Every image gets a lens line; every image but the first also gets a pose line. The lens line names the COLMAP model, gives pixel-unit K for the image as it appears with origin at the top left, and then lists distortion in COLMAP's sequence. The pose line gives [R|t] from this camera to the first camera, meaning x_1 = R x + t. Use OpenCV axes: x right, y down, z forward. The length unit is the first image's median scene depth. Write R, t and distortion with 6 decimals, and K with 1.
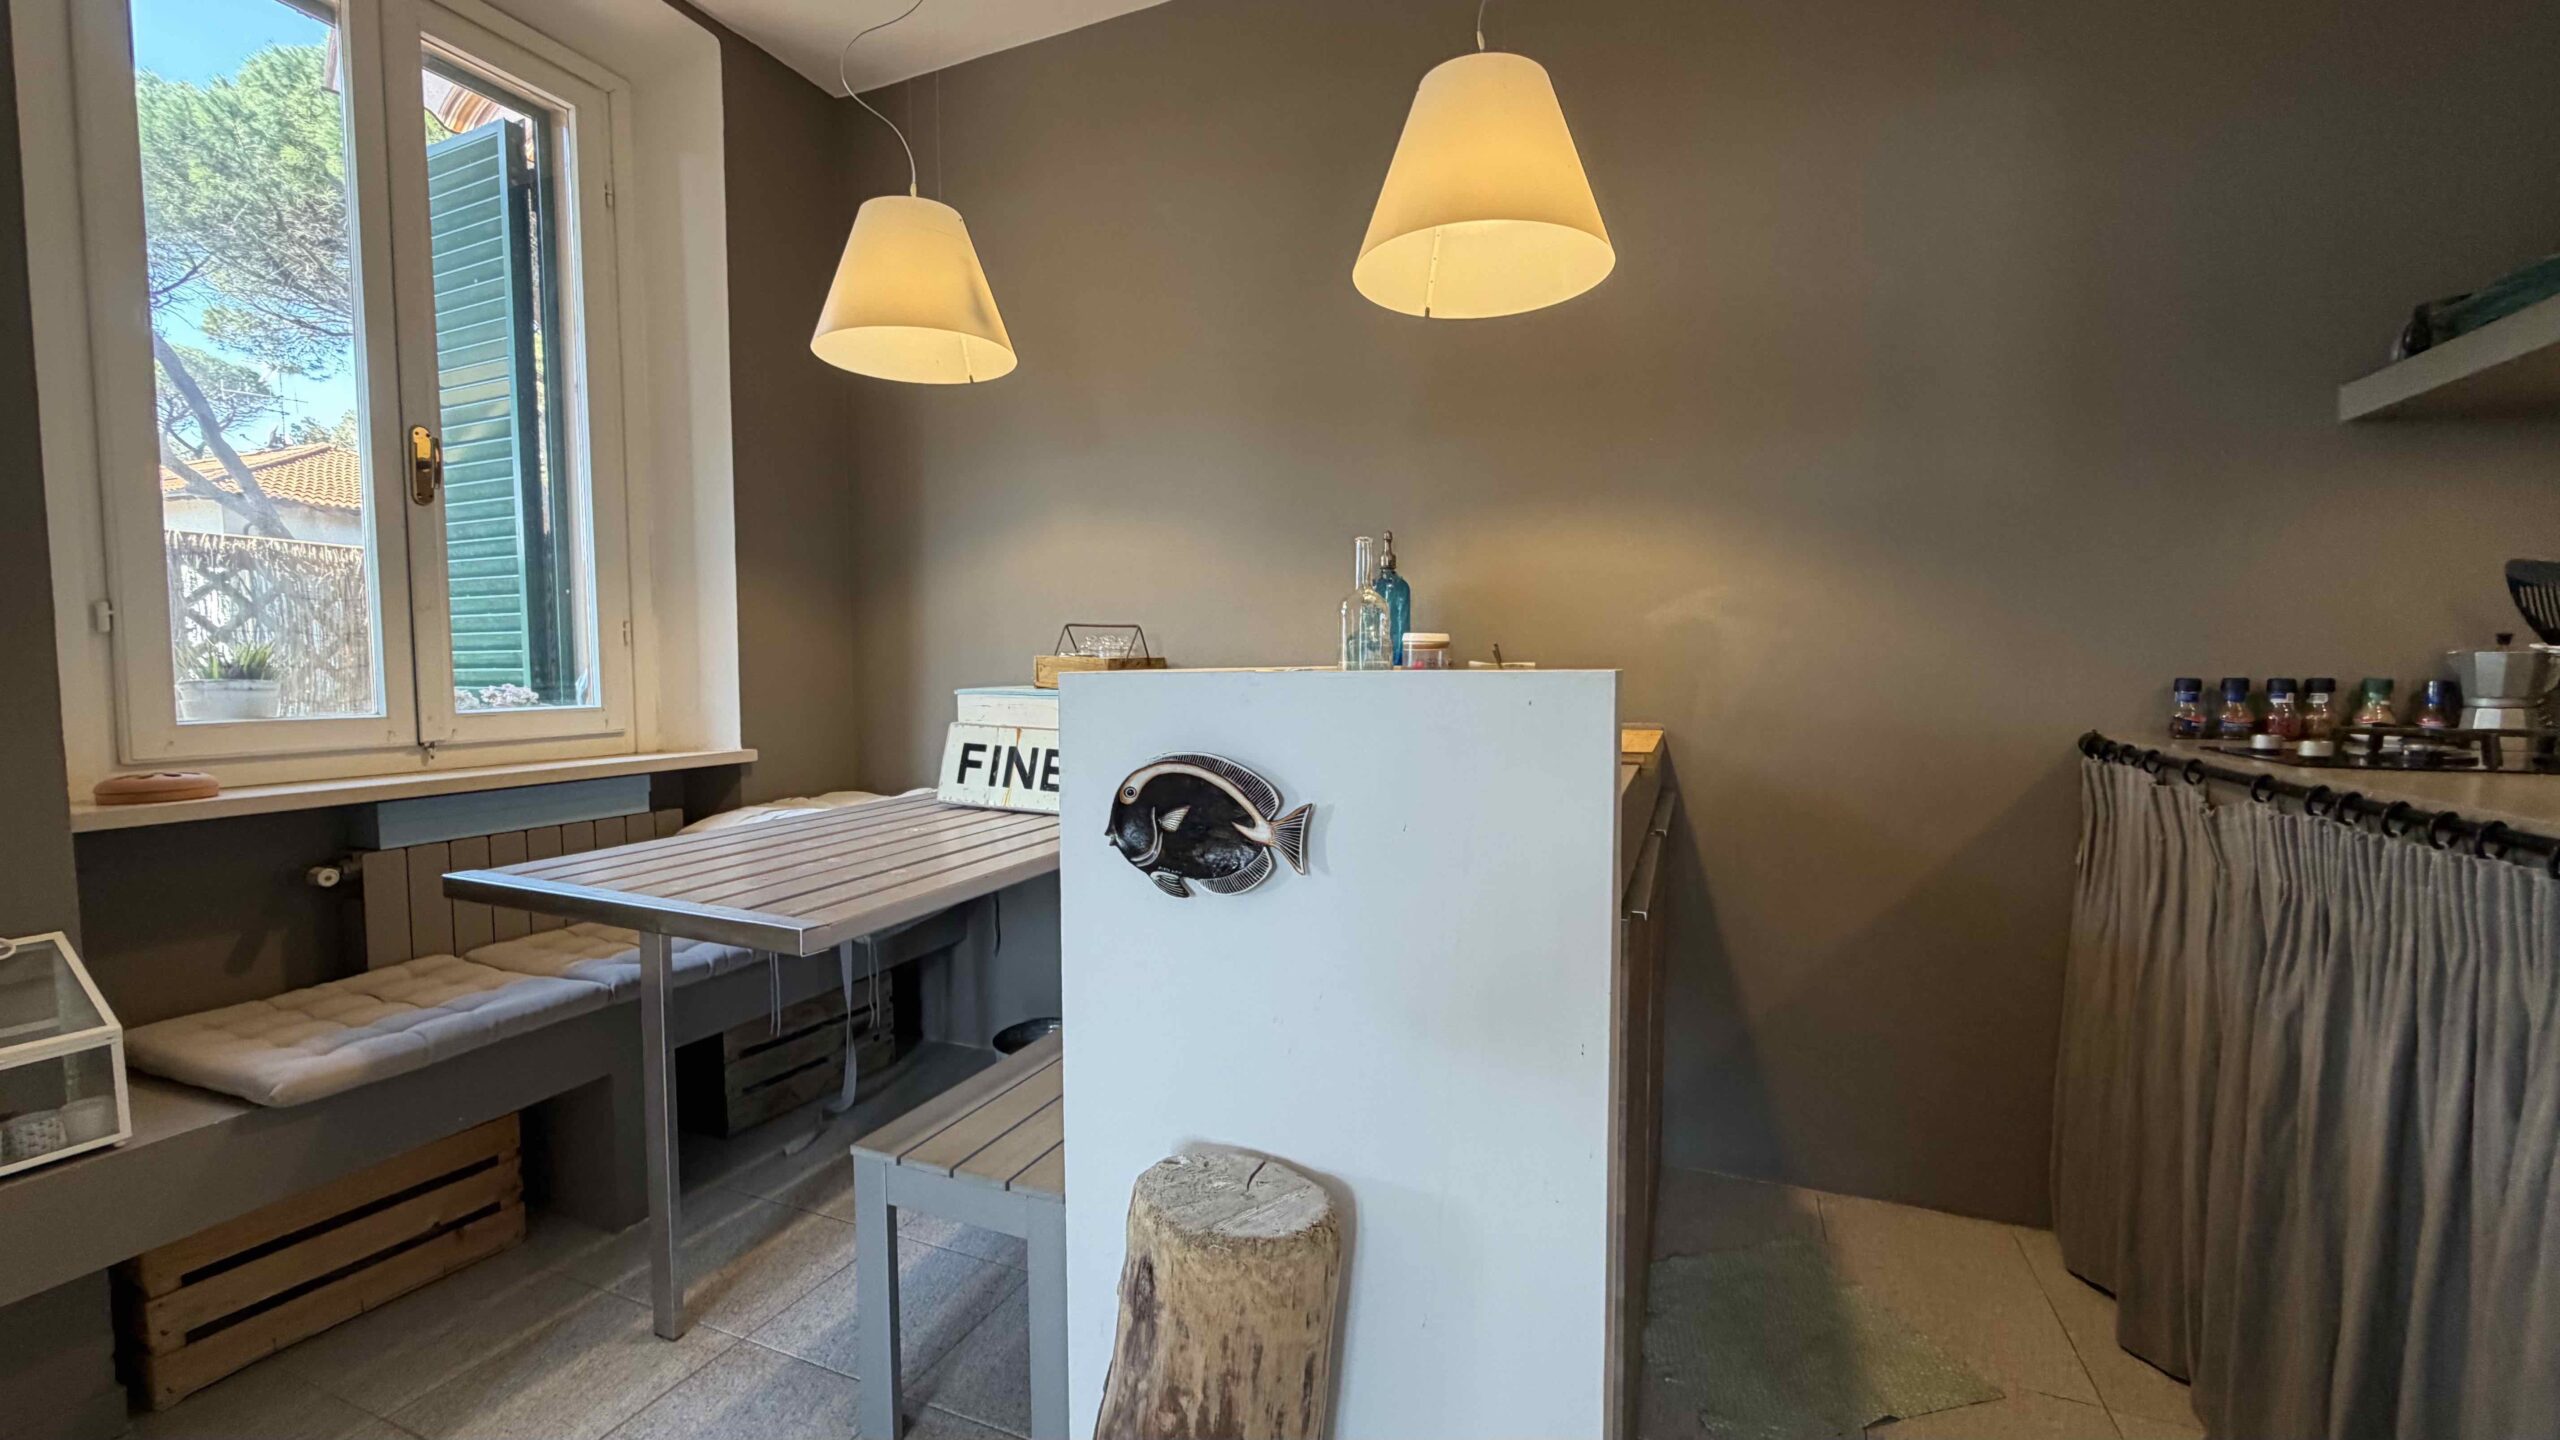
lens RADIAL K [[1016.8, 0, 1276.7], [0, 1016.8, 724.6], [0, 0, 1]] dist [-0.000734, 0.000052]
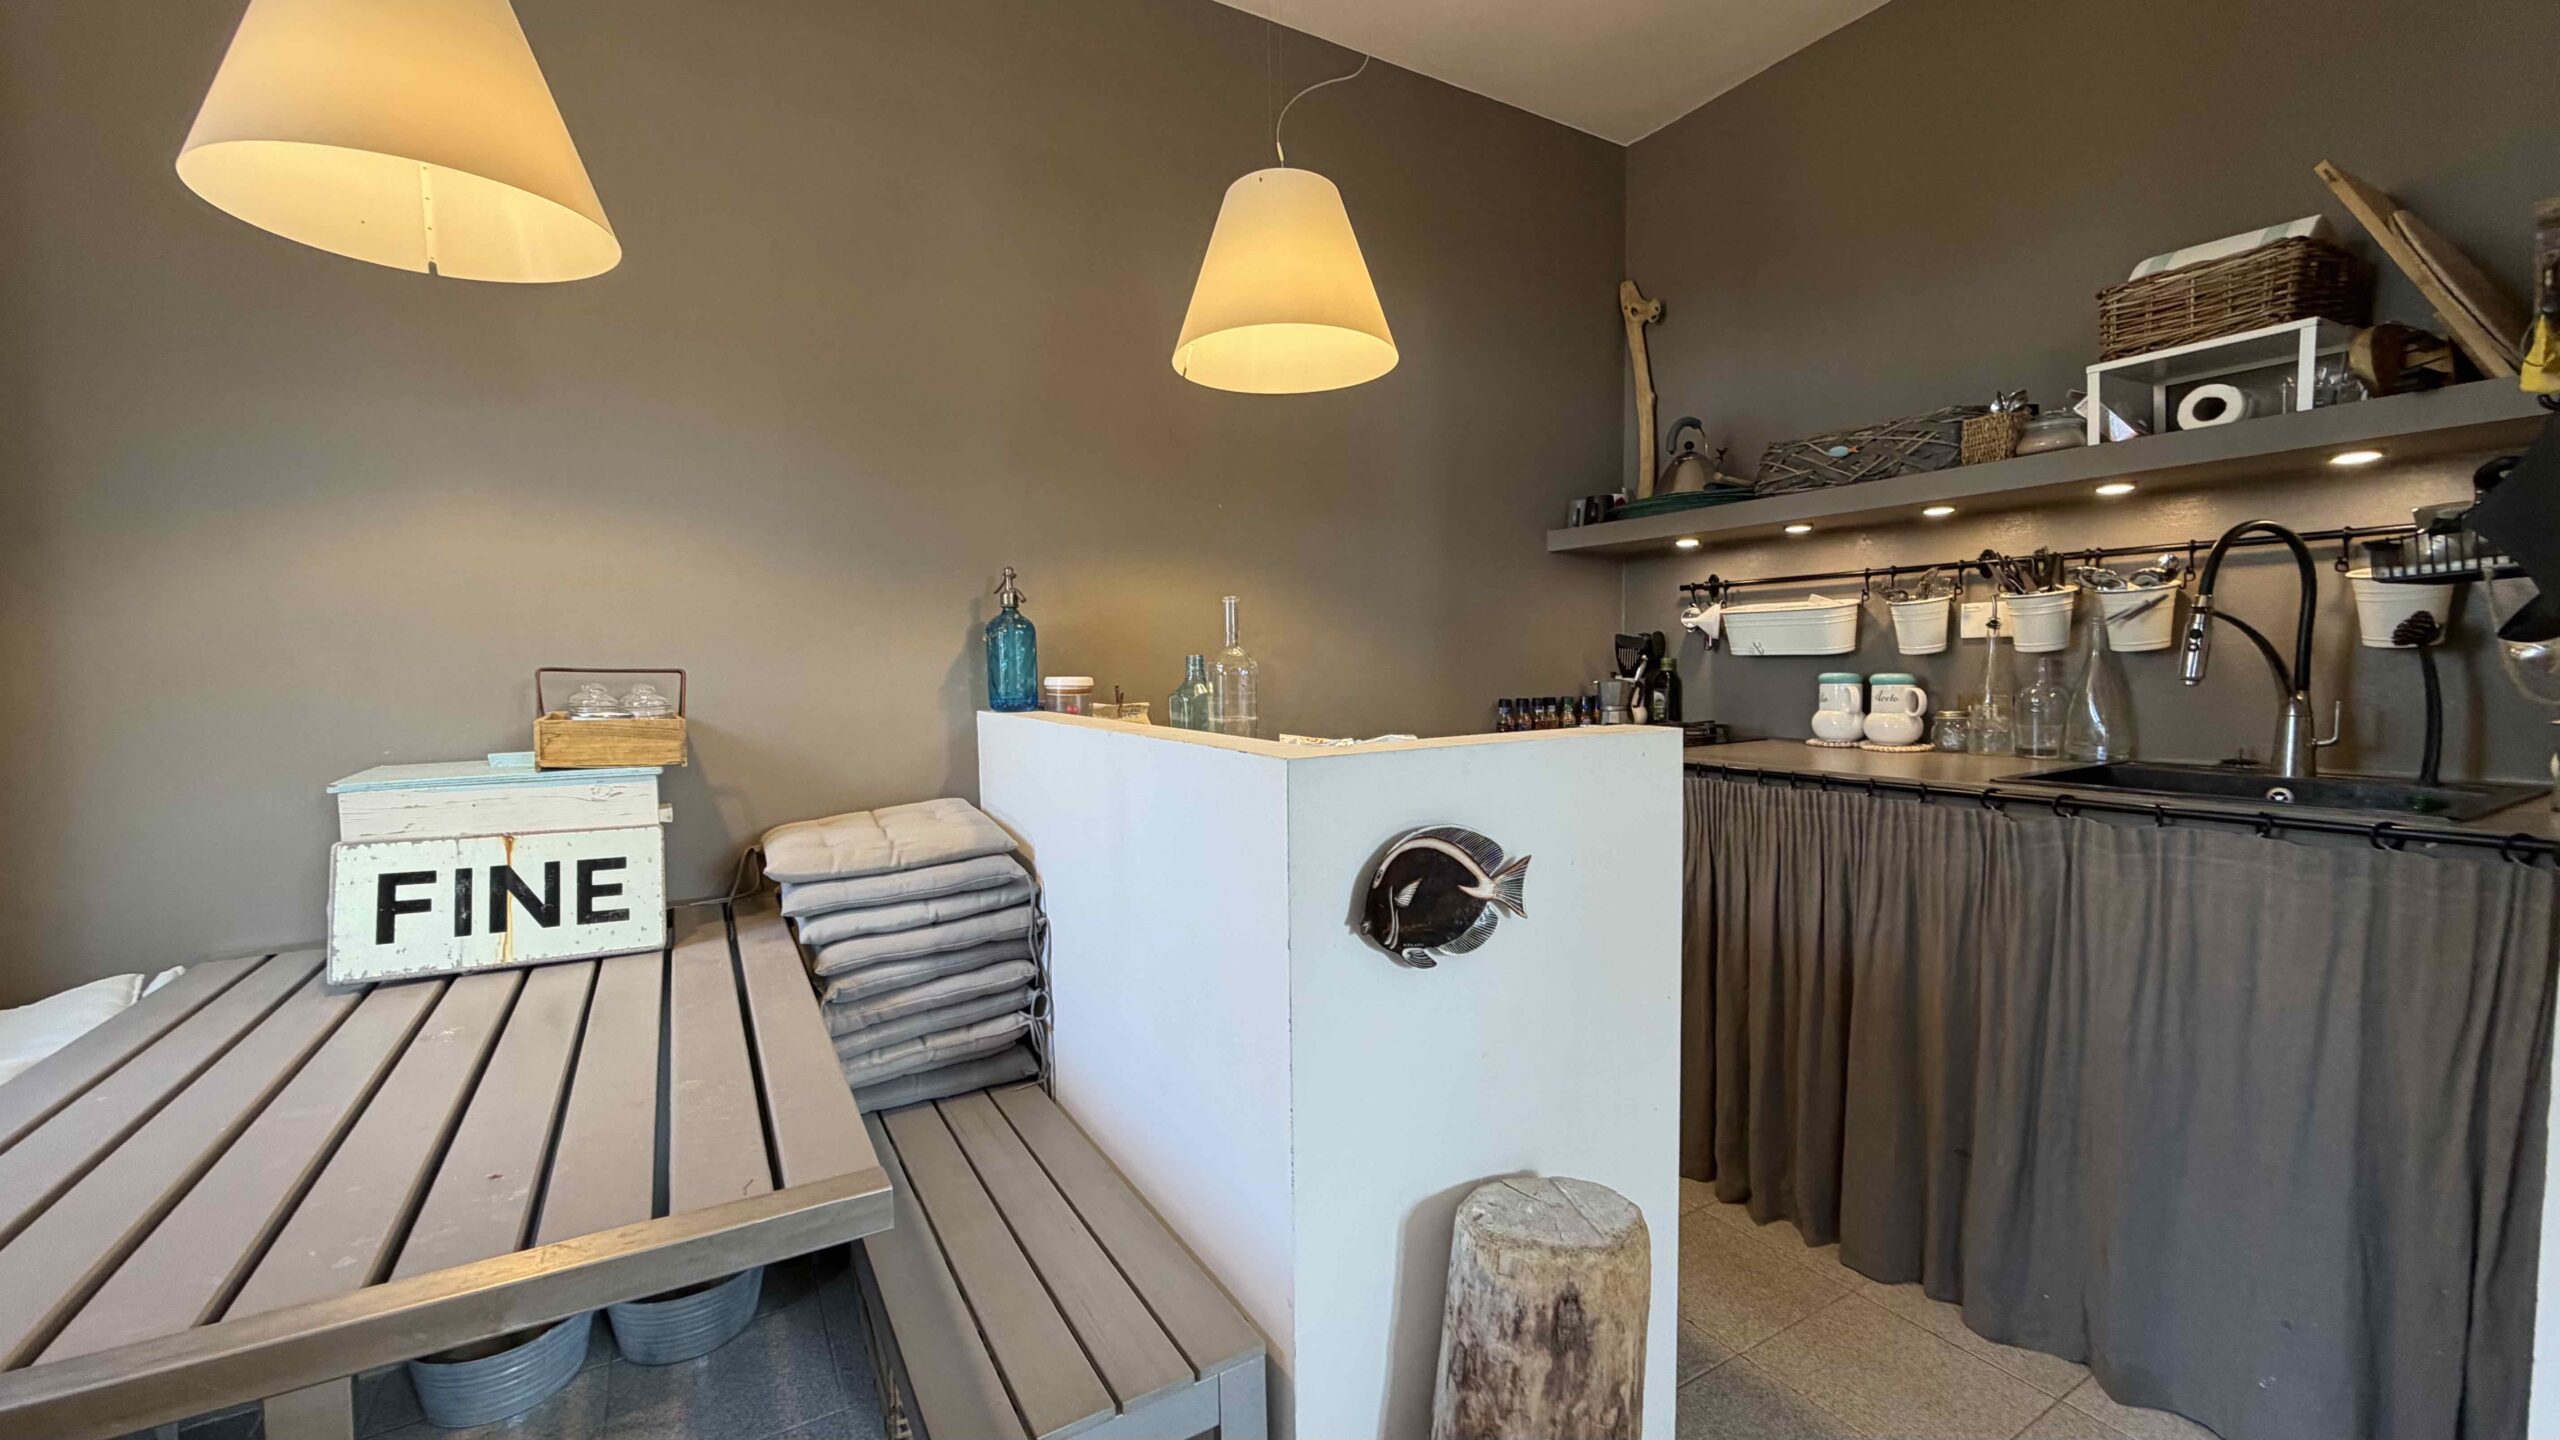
lens RADIAL K [[1016.8, 0, 1276.7], [0, 1016.8, 724.6], [0, 0, 1]] dist [-0.000734, 0.000052]
pose [[0.596899, -0.058427, 0.800186, -0.714669], [0.060998, 0.997763, 0.027352, -0.081124], [-0.799994, 0.032484, 0.599128, 0.359788]]
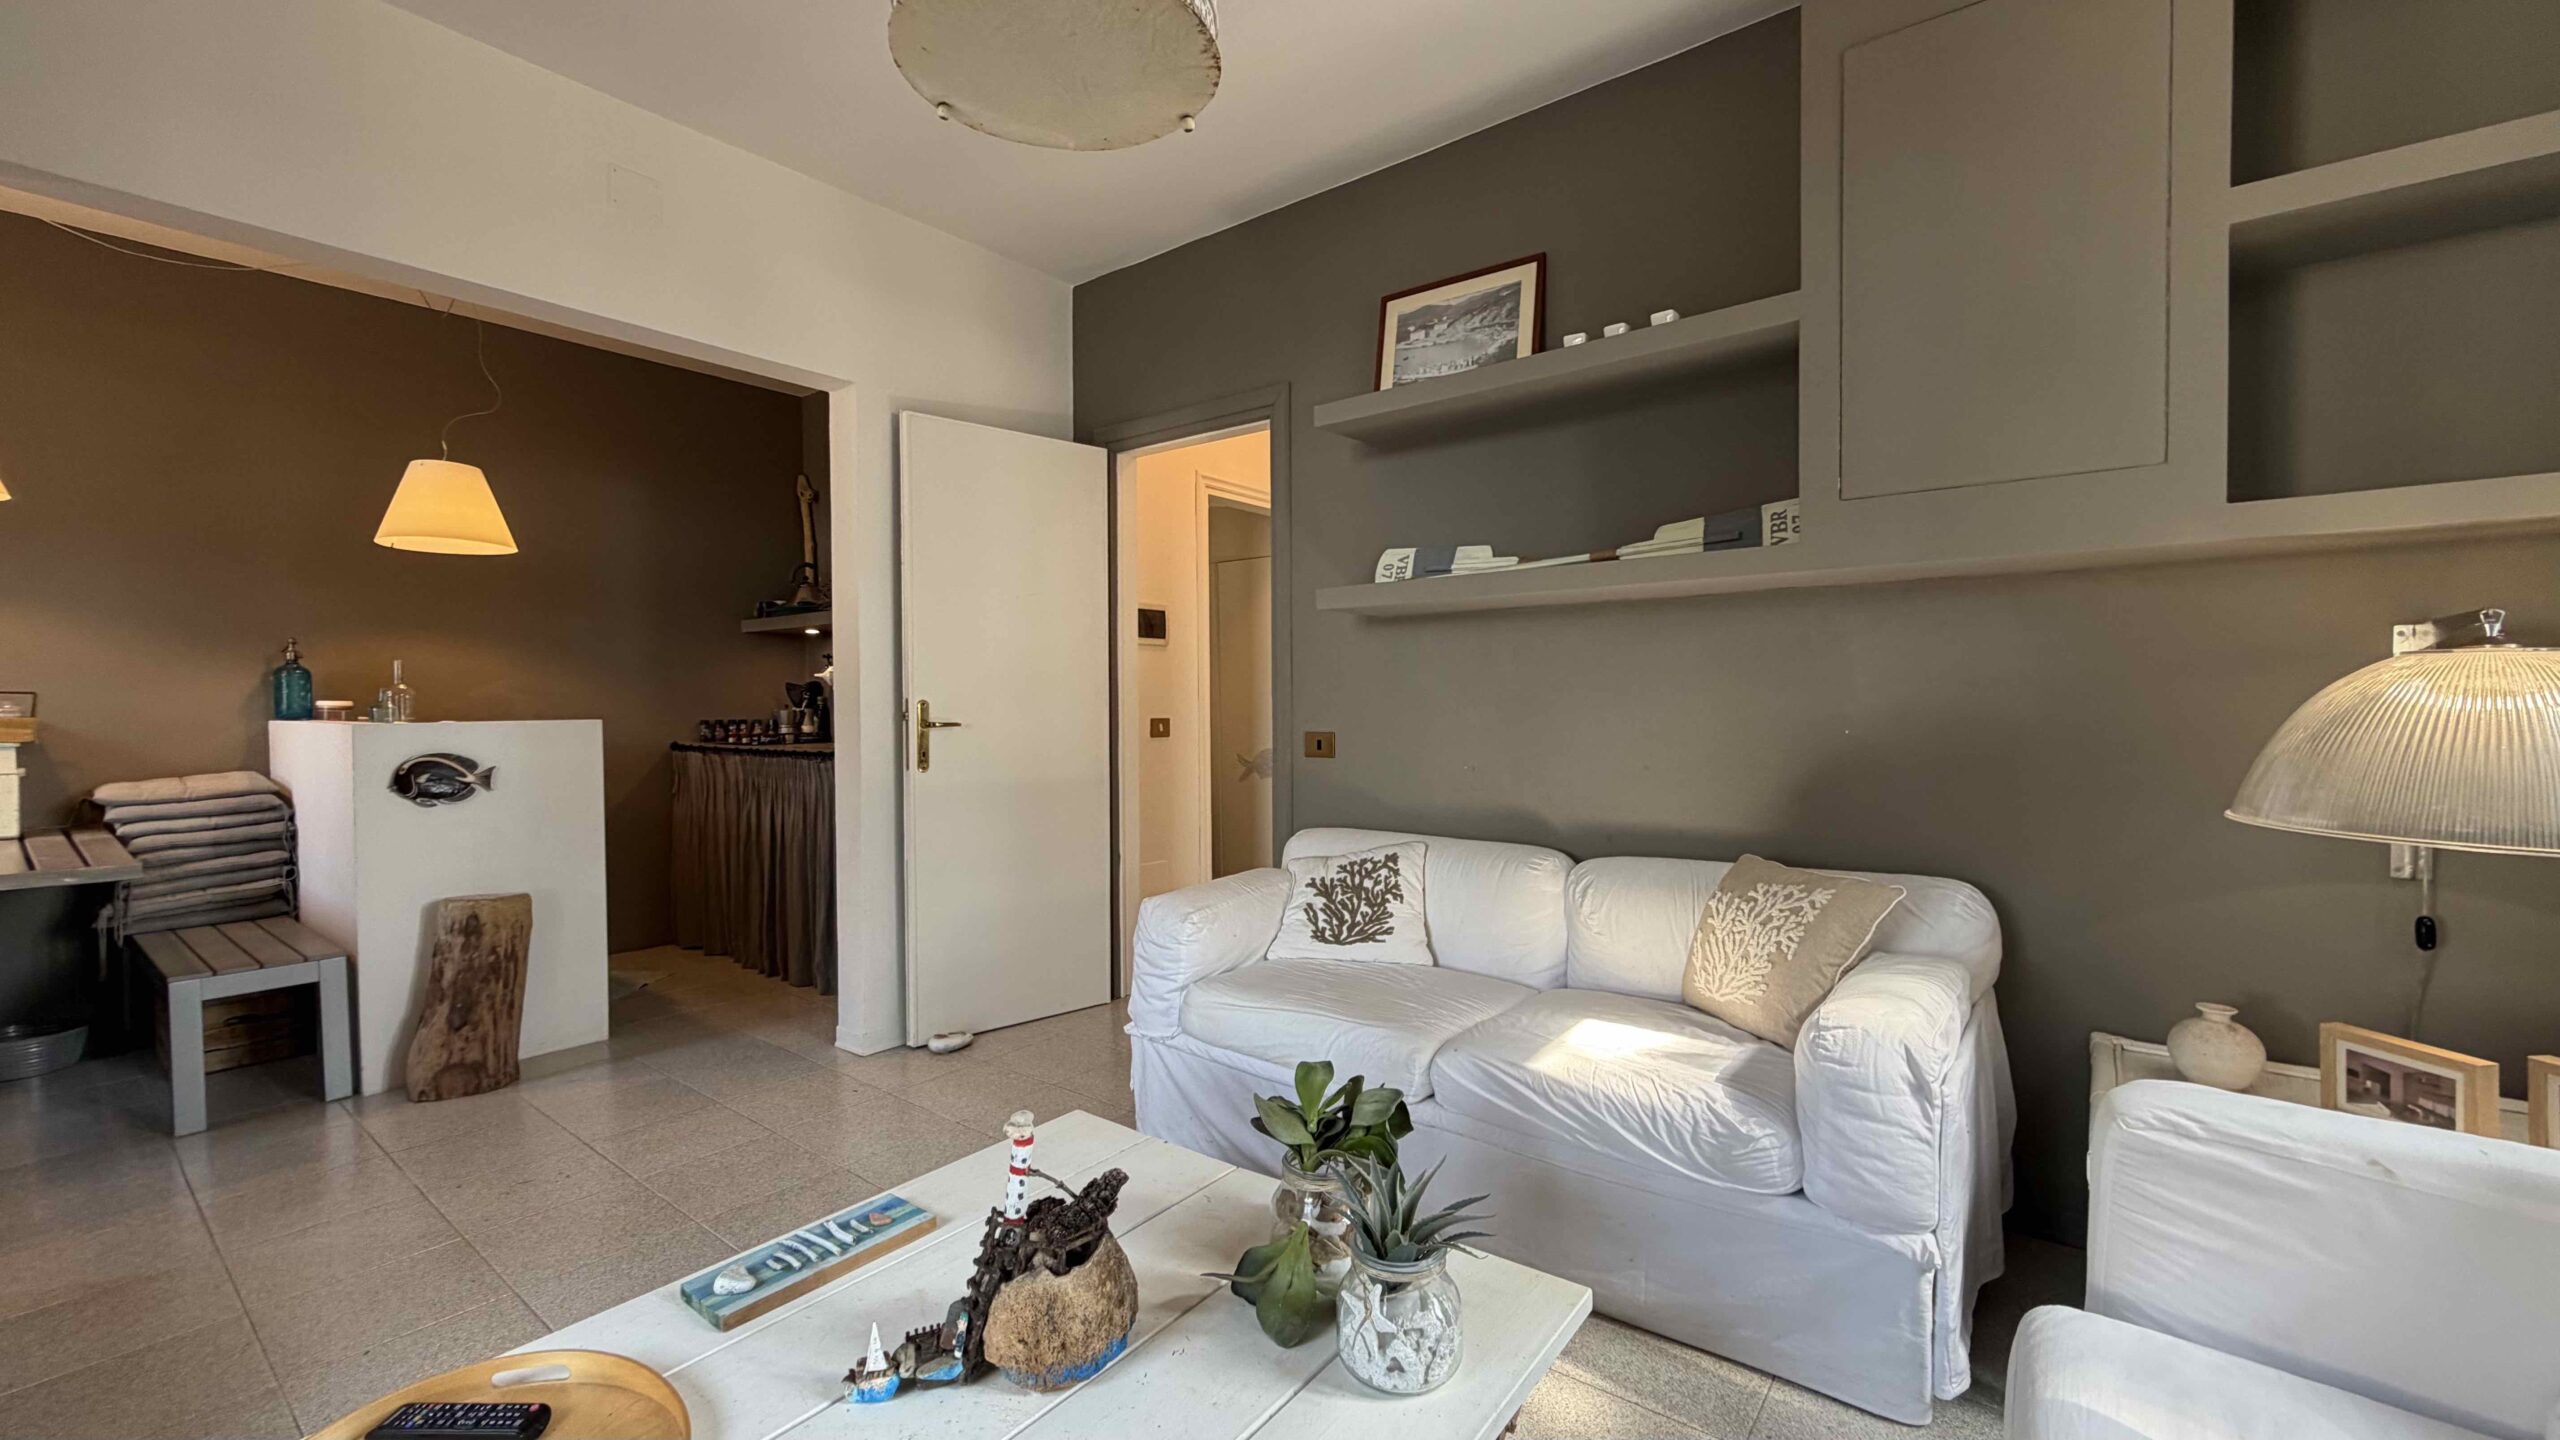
lens RADIAL K [[1016.8, 0, 1276.7], [0, 1016.8, 724.6], [0, 0, 1]] dist [-0.000734, 0.000052]
pose [[0.257263, -0.020184, 0.966131, -1.521432], [0.062682, 0.998025, 0.004160, 0.058870], [-0.964306, 0.059489, 0.258020, -1.339355]]
